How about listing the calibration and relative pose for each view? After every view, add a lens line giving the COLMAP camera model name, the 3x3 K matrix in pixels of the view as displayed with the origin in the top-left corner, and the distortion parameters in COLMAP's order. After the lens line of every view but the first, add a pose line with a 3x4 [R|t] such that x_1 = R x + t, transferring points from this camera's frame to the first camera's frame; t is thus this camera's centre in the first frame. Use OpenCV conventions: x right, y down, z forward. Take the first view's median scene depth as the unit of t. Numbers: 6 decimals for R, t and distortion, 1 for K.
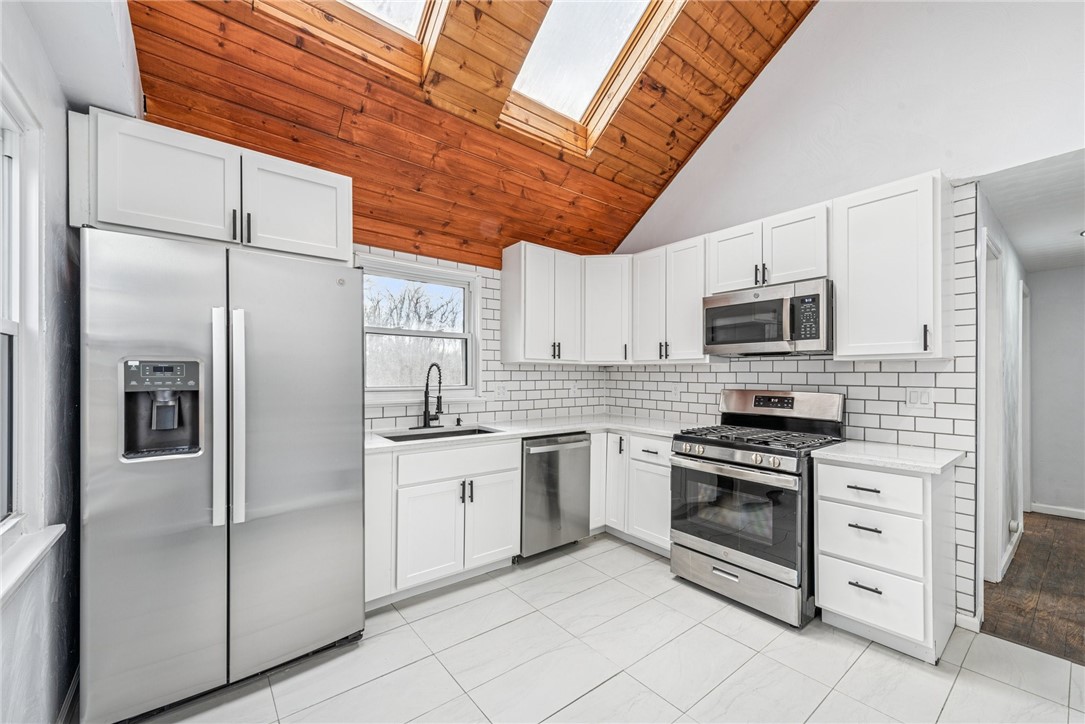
lens RADIAL K [[436.5, 0, 547.3], [0, 436.5, 370.9], [0, 0, 1]] dist [0.023505, -0.007278]
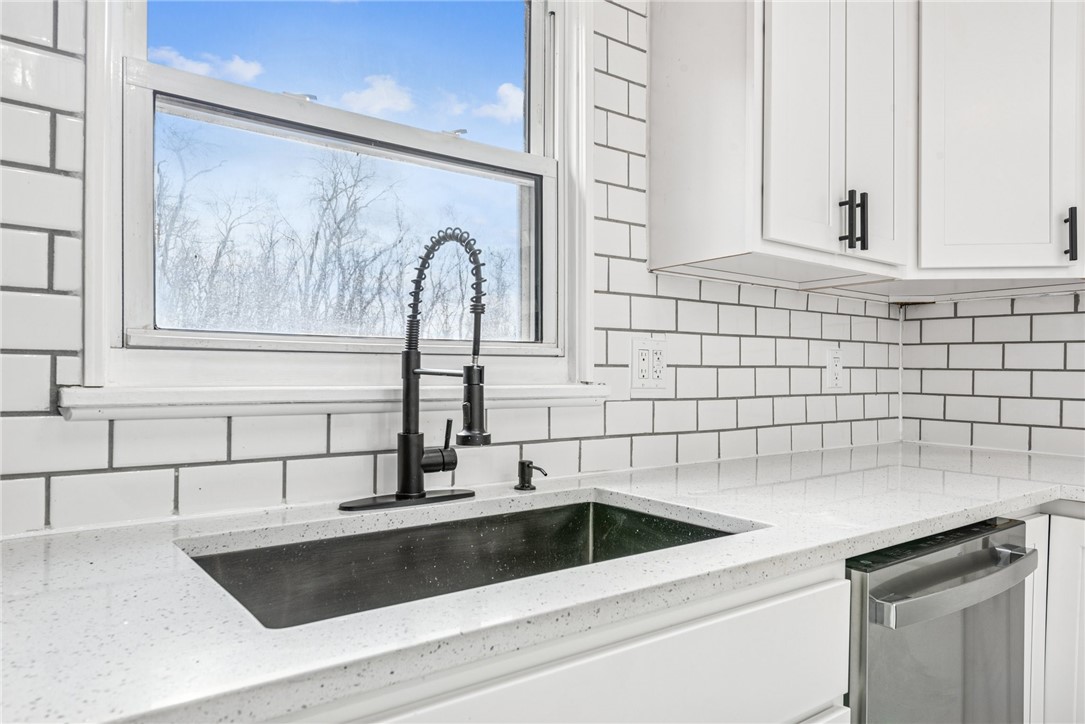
lens RADIAL K [[726.4, 0, 542.5], [0, 726.4, 362.0], [0, 0, 1]] dist [0.002754, 0.000451]
pose [[0.999889, 0.003577, -0.014432, -0.193994], [-0.003642, 0.999983, -0.004484, 0.052560], [0.014416, 0.004536, 0.999886, 0.587177]]
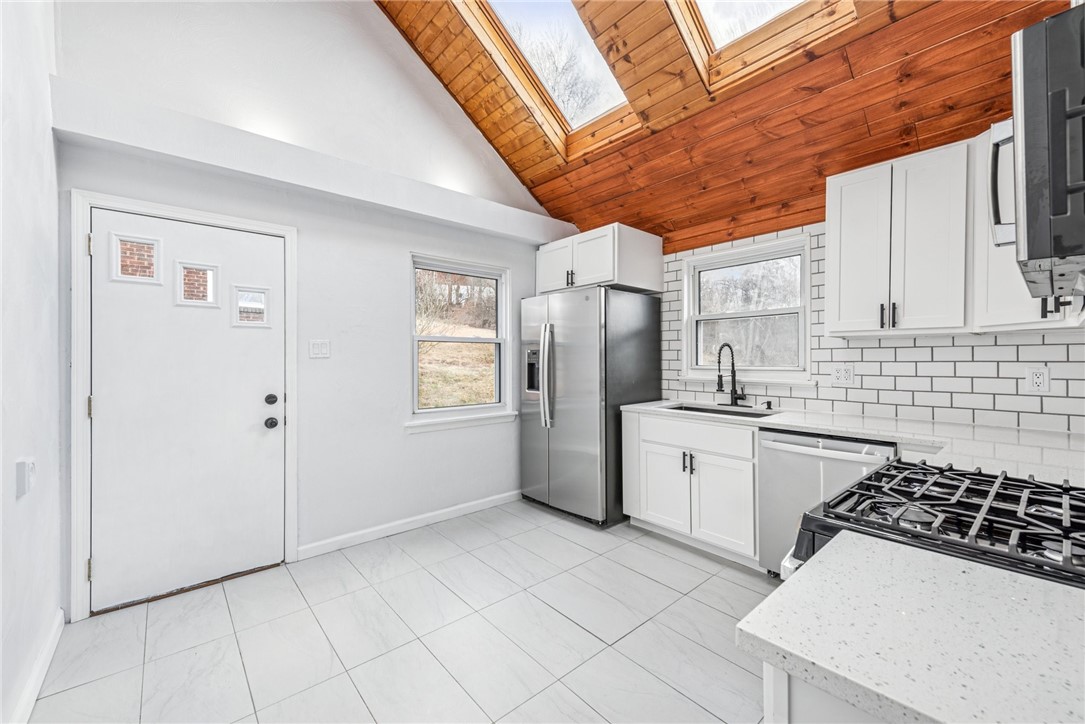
lens RADIAL K [[433.2, 0, 547.7], [0, 433.2, 355.6], [0, 0, 1]] dist [0.013657, -0.000447]
pose [[0.036382, -0.008308, -0.999303, 0.732211], [0.012852, 0.999887, -0.007845, 0.013267], [0.999255, -0.012557, 0.036484, 0.518020]]
